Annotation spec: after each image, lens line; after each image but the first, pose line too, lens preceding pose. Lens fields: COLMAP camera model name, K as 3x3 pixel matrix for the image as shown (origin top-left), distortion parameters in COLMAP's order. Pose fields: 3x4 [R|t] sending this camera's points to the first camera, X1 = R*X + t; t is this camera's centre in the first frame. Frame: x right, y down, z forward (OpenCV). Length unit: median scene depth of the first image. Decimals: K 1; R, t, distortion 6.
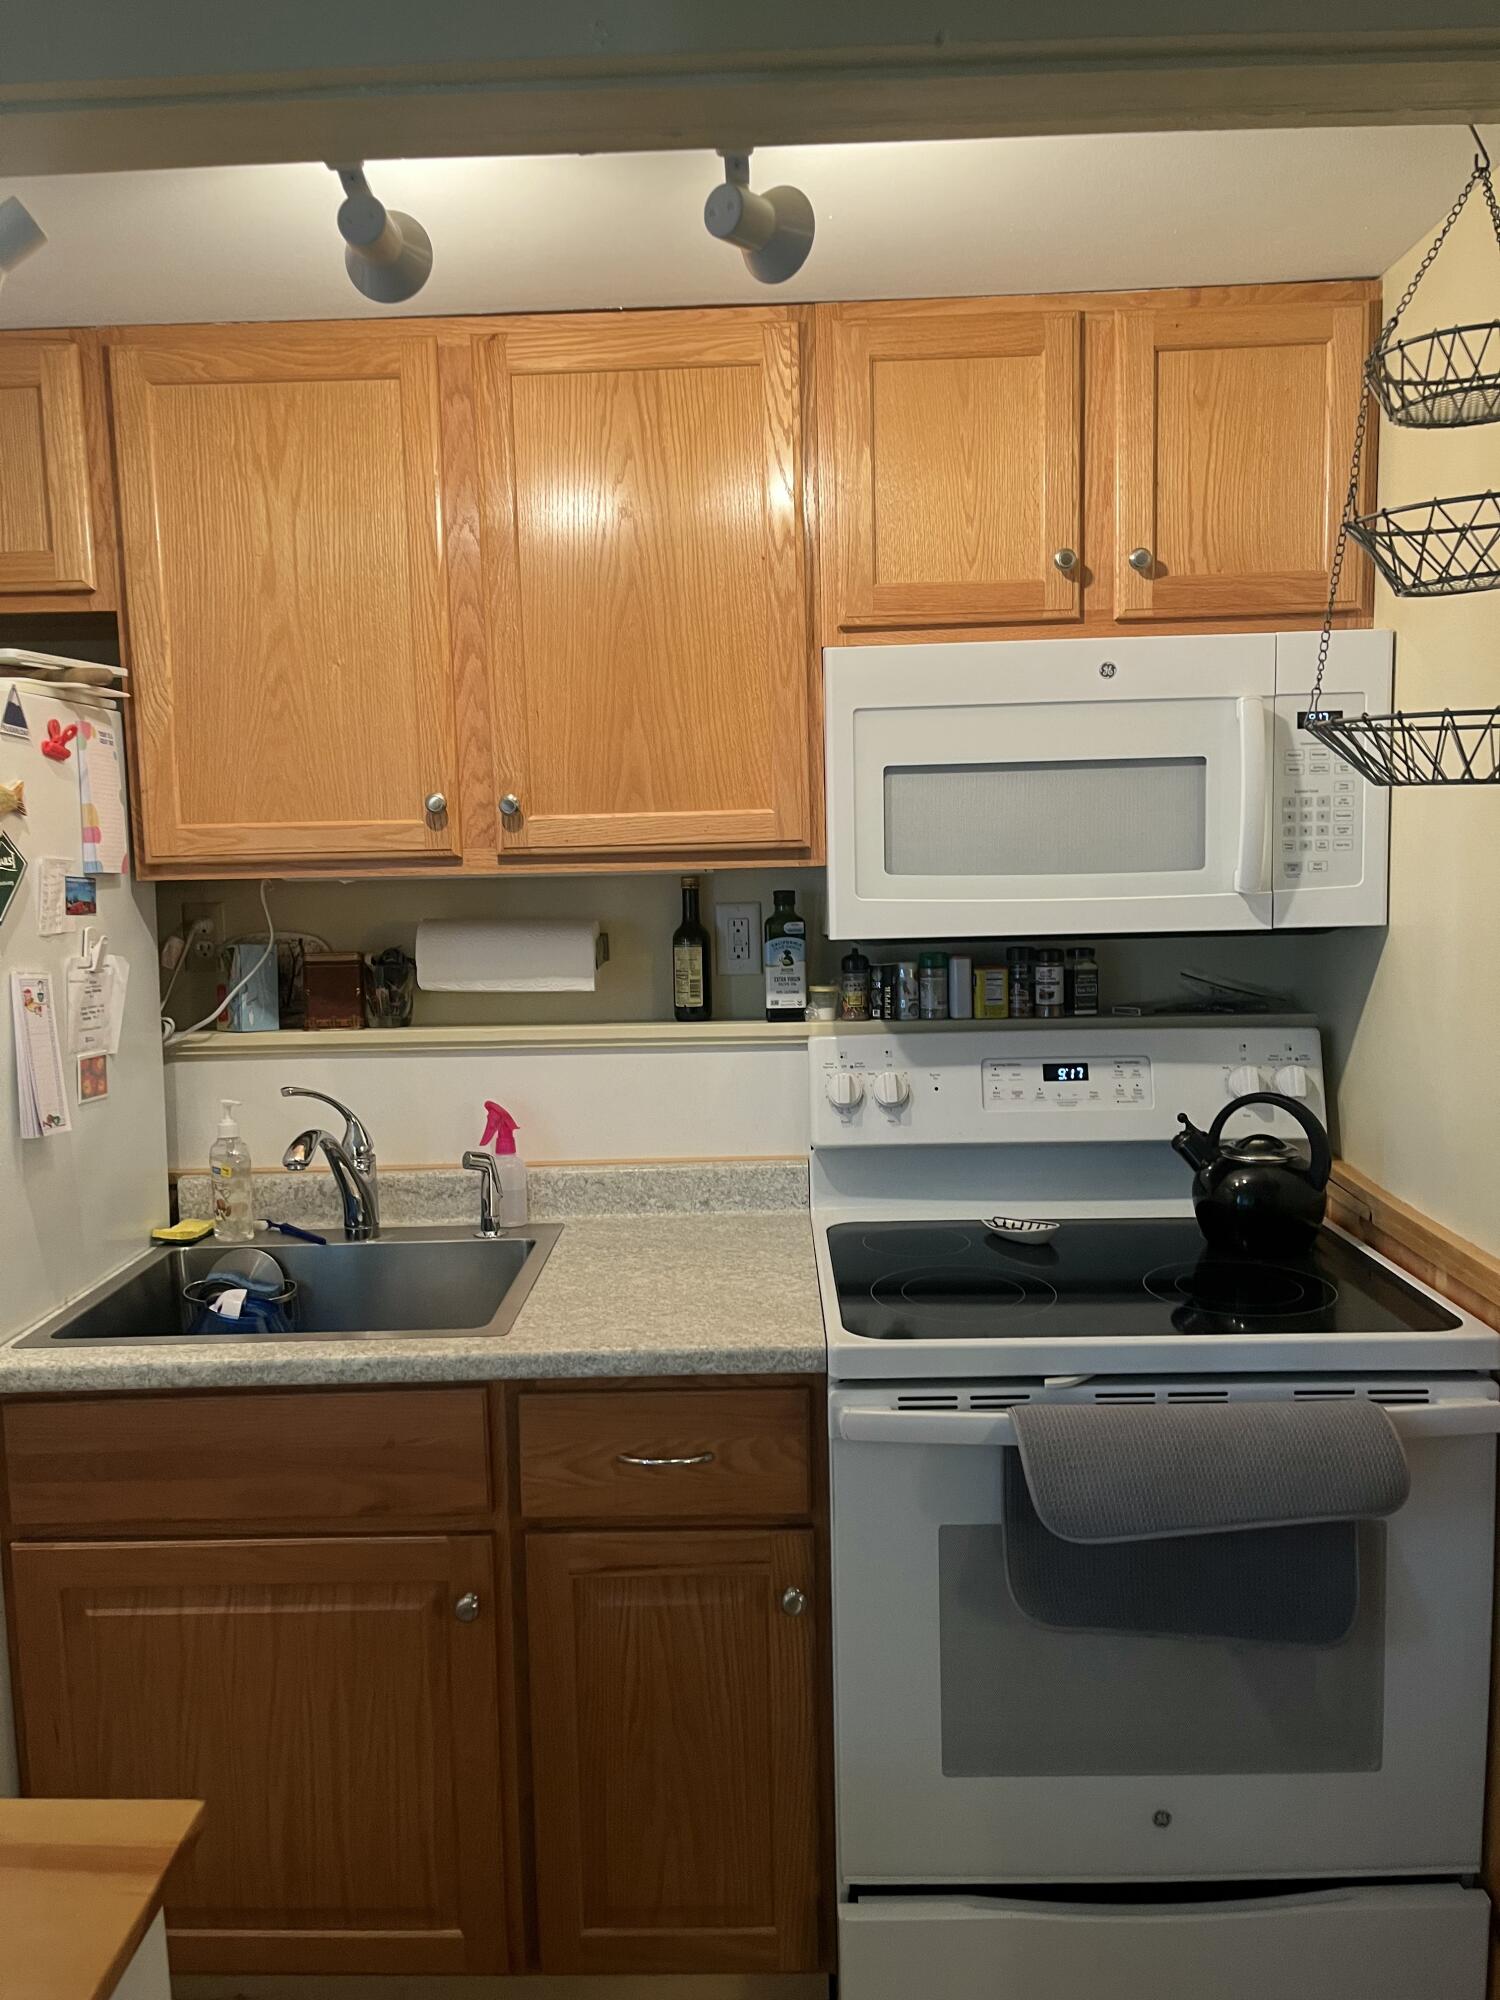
lens RADIAL K [[1506.9, 0, 743.7], [0, 1506.9, 1003.6], [0, 0, 1]] dist [0.007880, -0.009126]
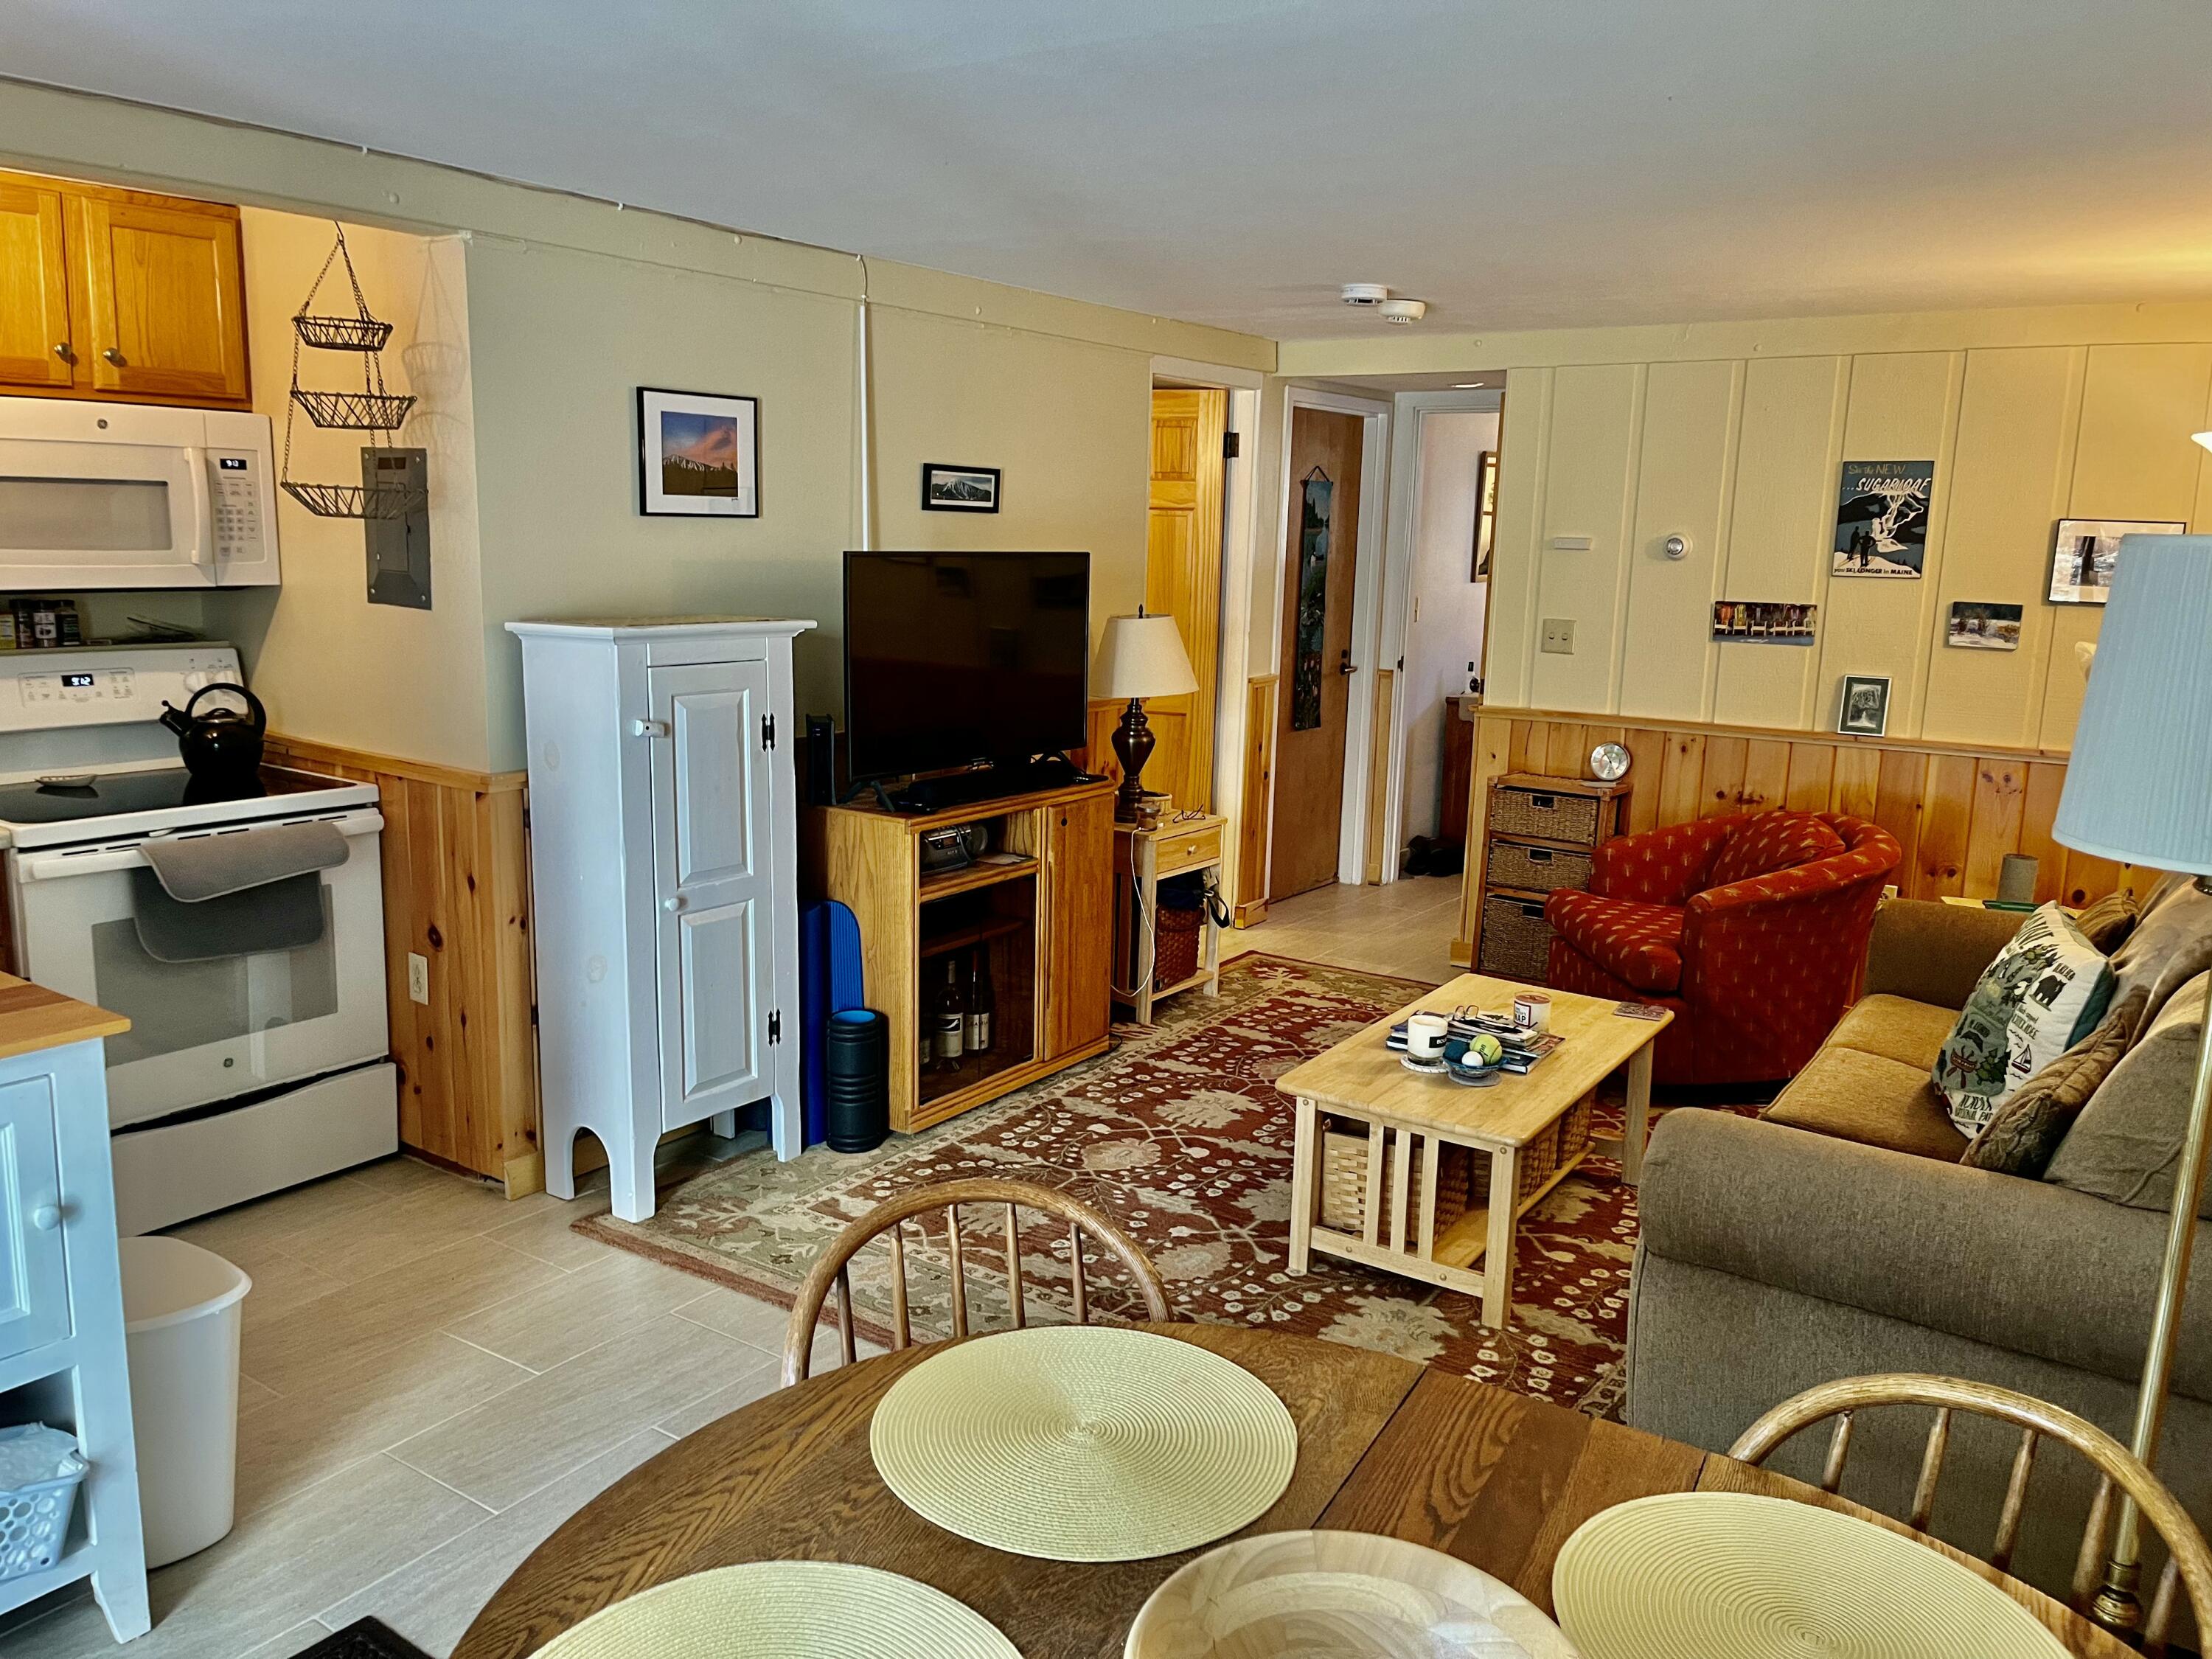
lens RADIAL K [[1666.6, 0, 1105.8], [0, 1666.6, 832.6], [0, 0, 1]] dist [0.007880, -0.009126]
pose [[0.555378, -0.111253, 0.824123, -0.672018], [0.047366, 0.993634, 0.102216, 0.081297], [-0.830248, -0.017733, 0.557112, -0.883833]]
